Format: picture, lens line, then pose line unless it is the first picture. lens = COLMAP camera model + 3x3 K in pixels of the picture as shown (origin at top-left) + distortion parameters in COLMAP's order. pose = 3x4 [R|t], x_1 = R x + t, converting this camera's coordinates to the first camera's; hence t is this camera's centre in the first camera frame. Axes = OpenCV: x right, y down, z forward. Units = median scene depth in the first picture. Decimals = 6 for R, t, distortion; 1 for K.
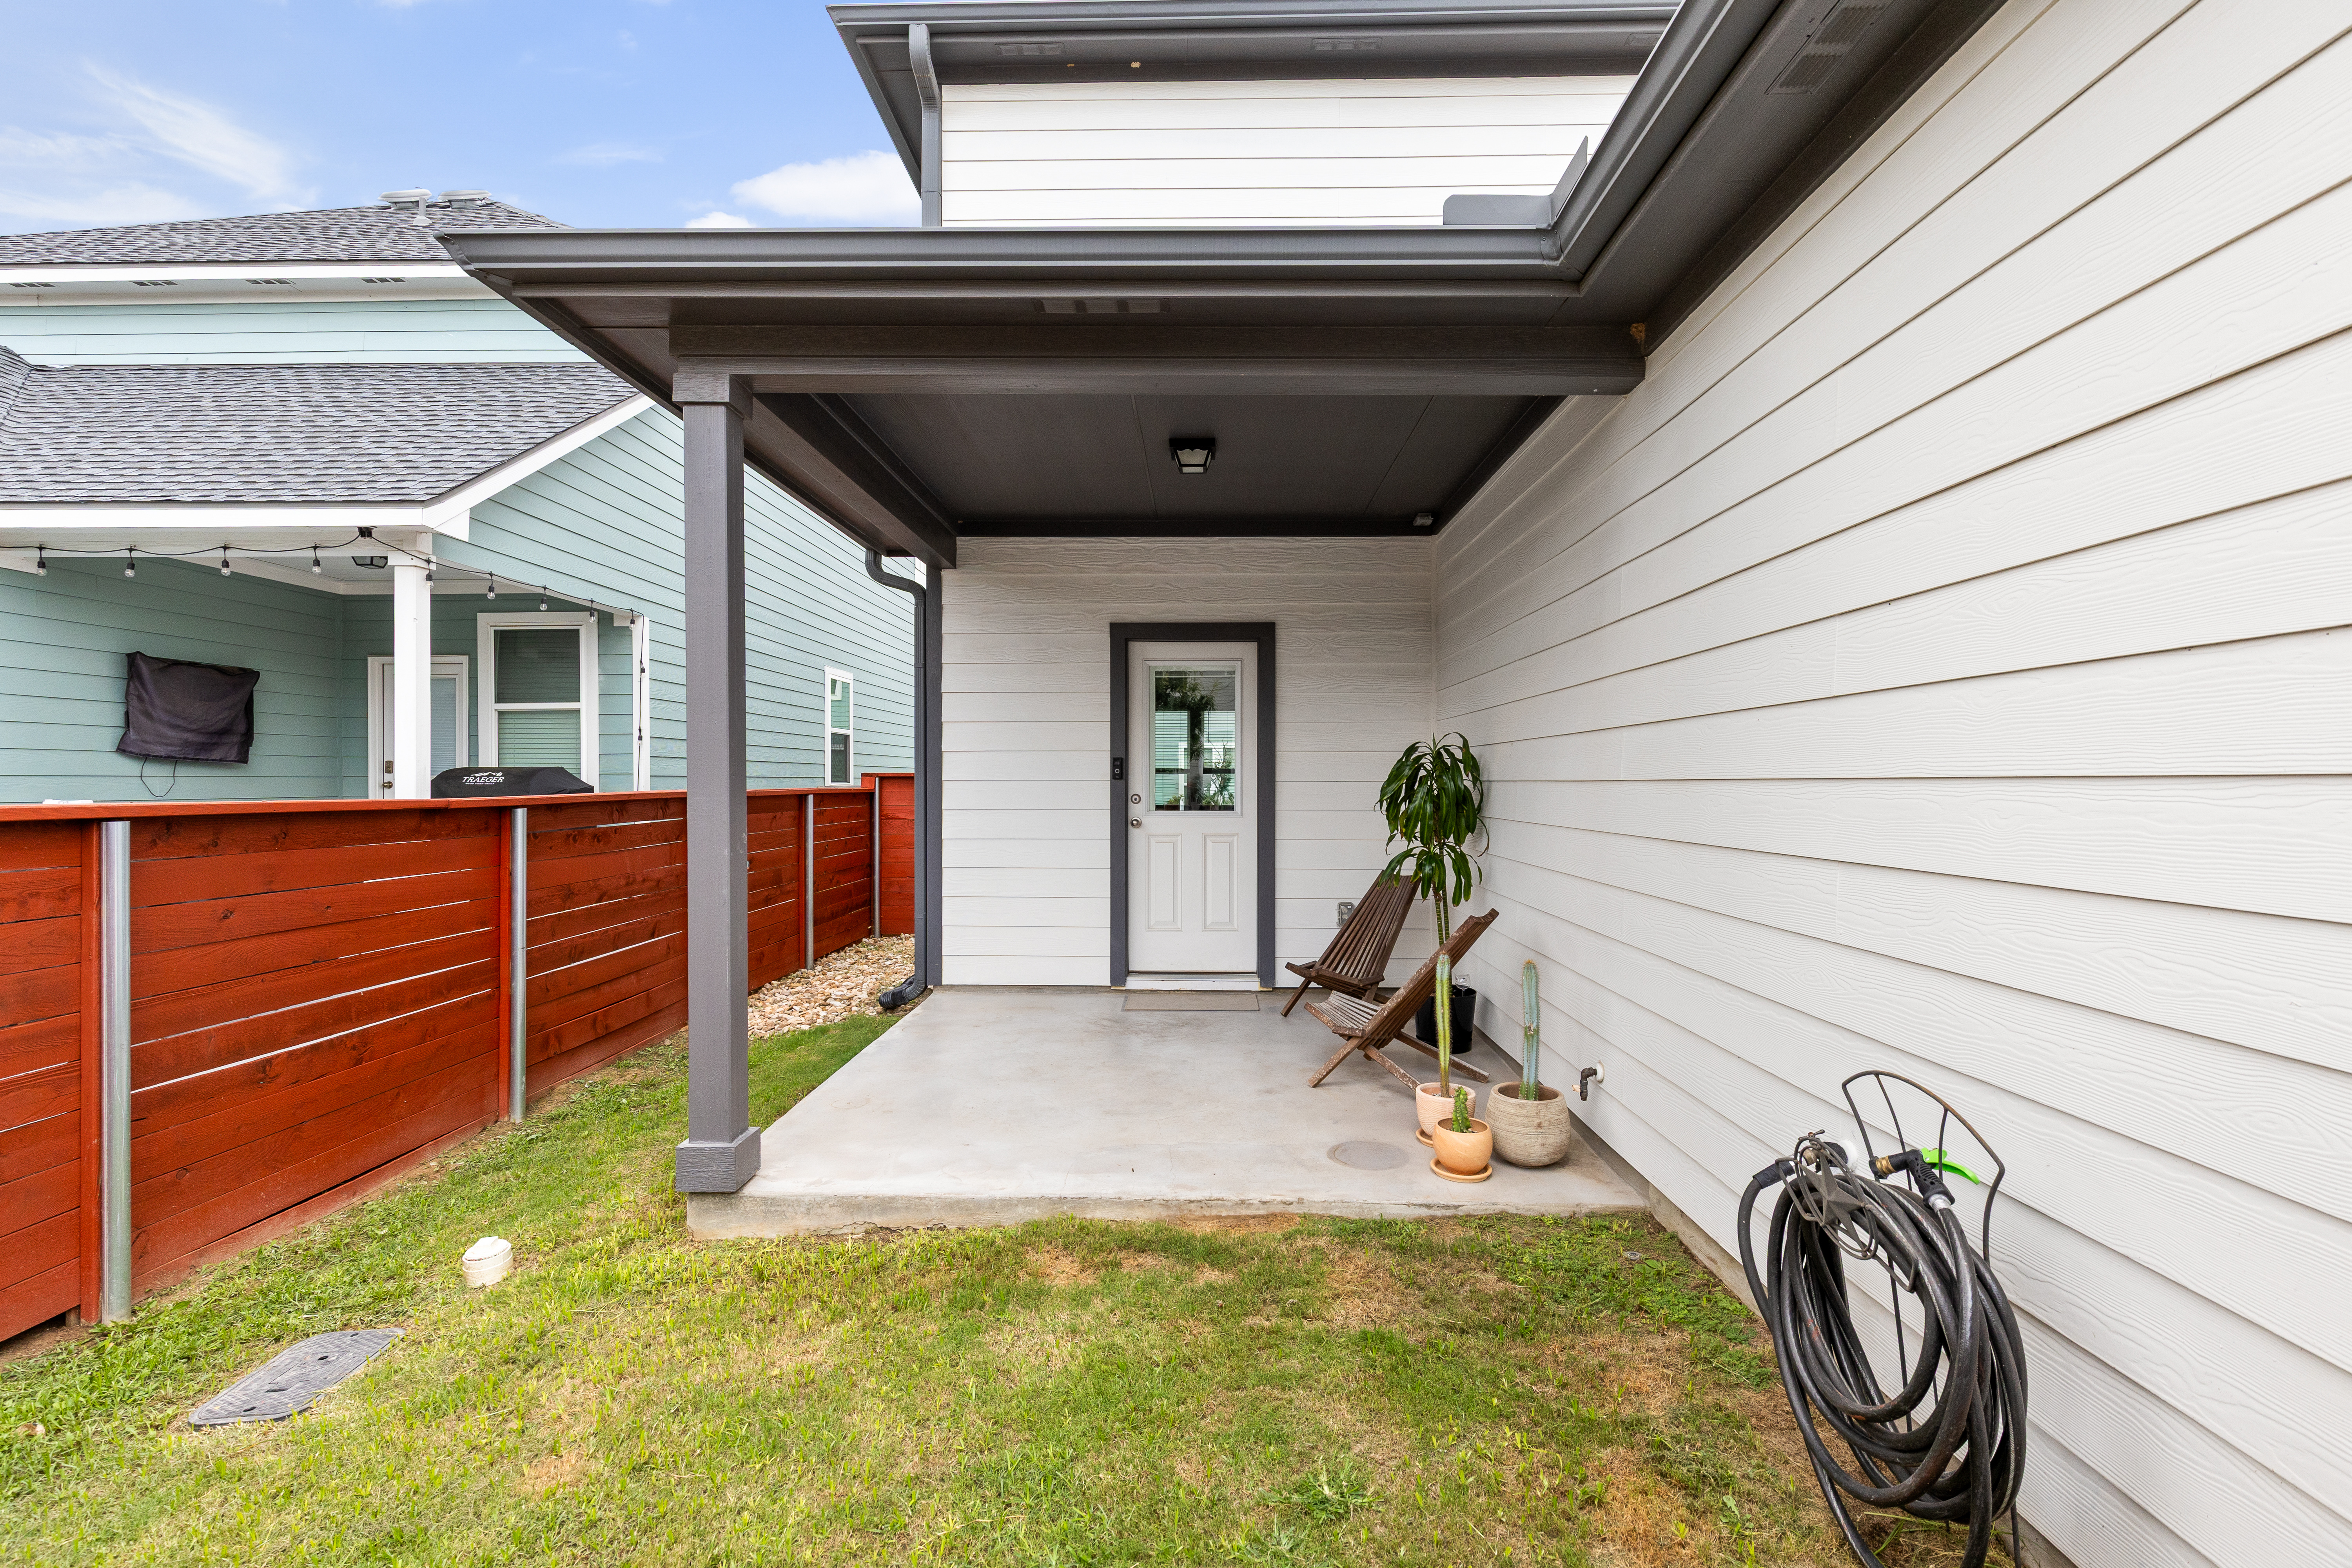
lens RADIAL K [[1069.2, 0, 1200.9], [0, 1069.2, 774.1], [0, 0, 1]] dist [0.008653, -0.000395]
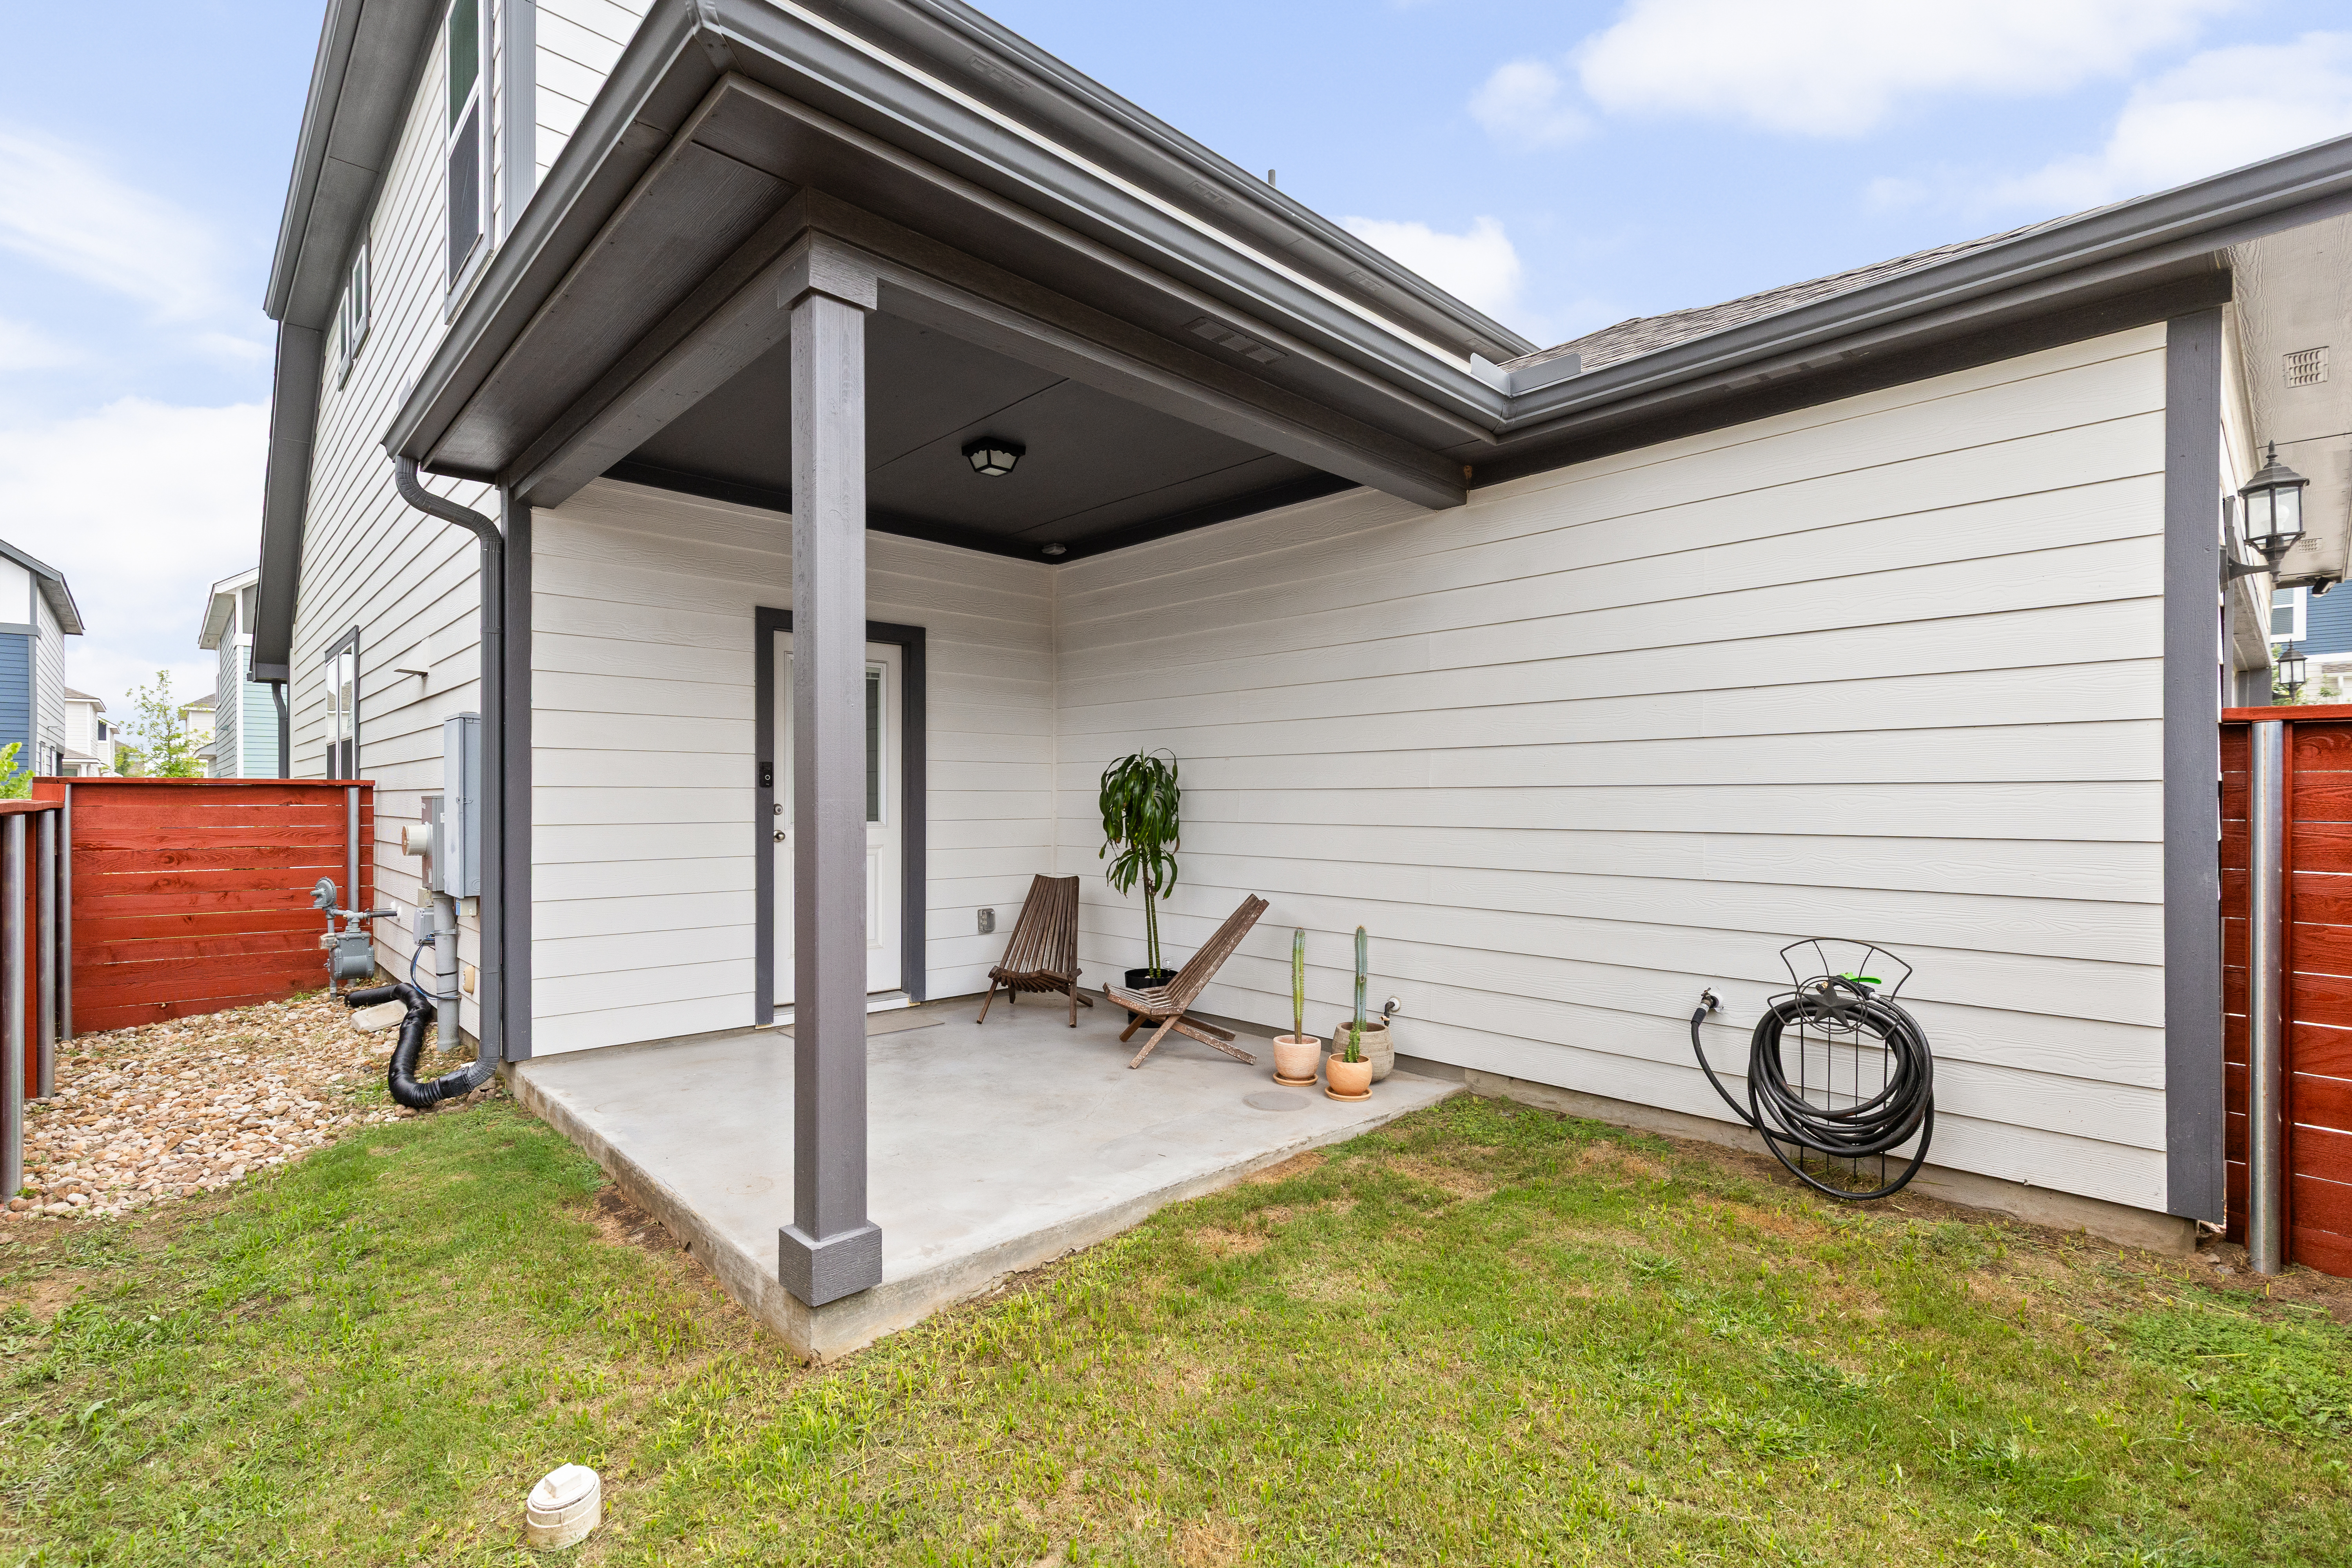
lens RADIAL K [[1069.2, 0, 1185.6], [0, 1069.2, 795.0], [0, 0, 1]] dist [0.008653, -0.000395]
pose [[0.703878, 0.002938, 0.710314, -0.460616], [-0.005457, 0.999984, 0.001272, 0.008740], [-0.710300, -0.004771, 0.703883, 0.142888]]
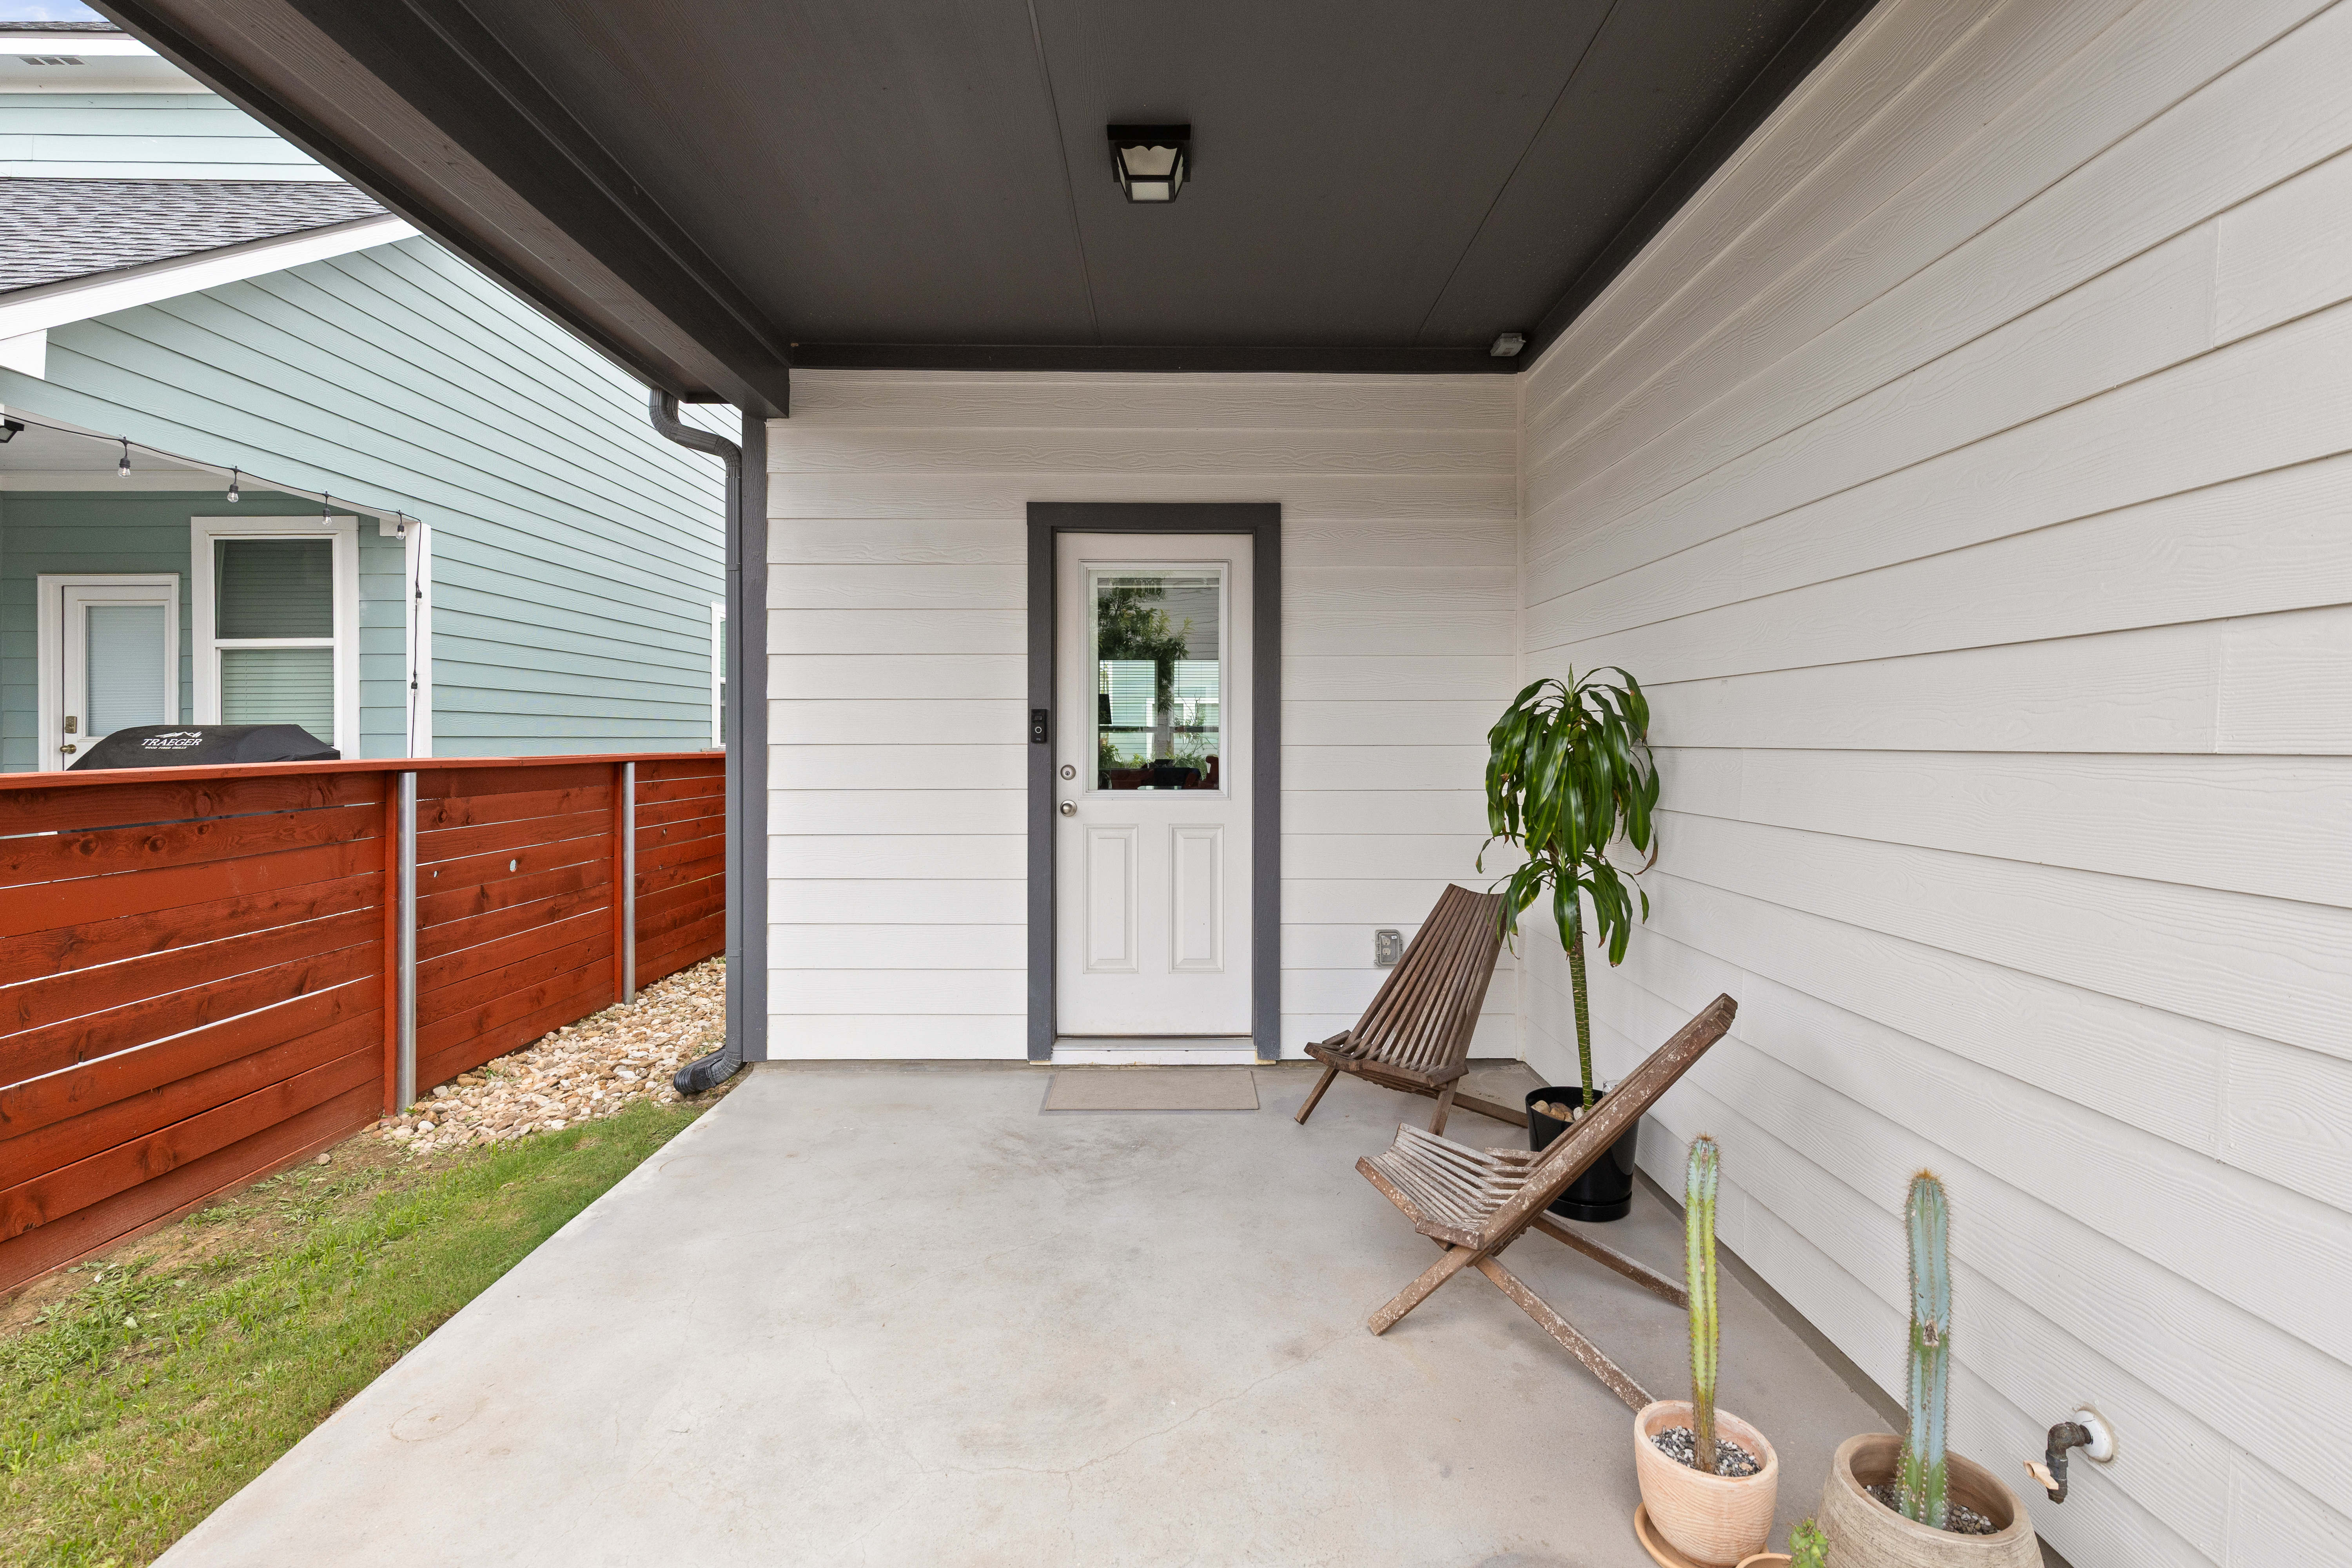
lens RADIAL K [[1069.2, 0, 1205.1], [0, 1069.2, 736.5], [0, 0, 1]] dist [0.008653, -0.000395]
pose [[0.999508, -0.000711, 0.031346, 0.002801], [0.000595, 0.999993, 0.003701, -0.001170], [-0.031348, -0.003681, 0.999502, 0.348241]]
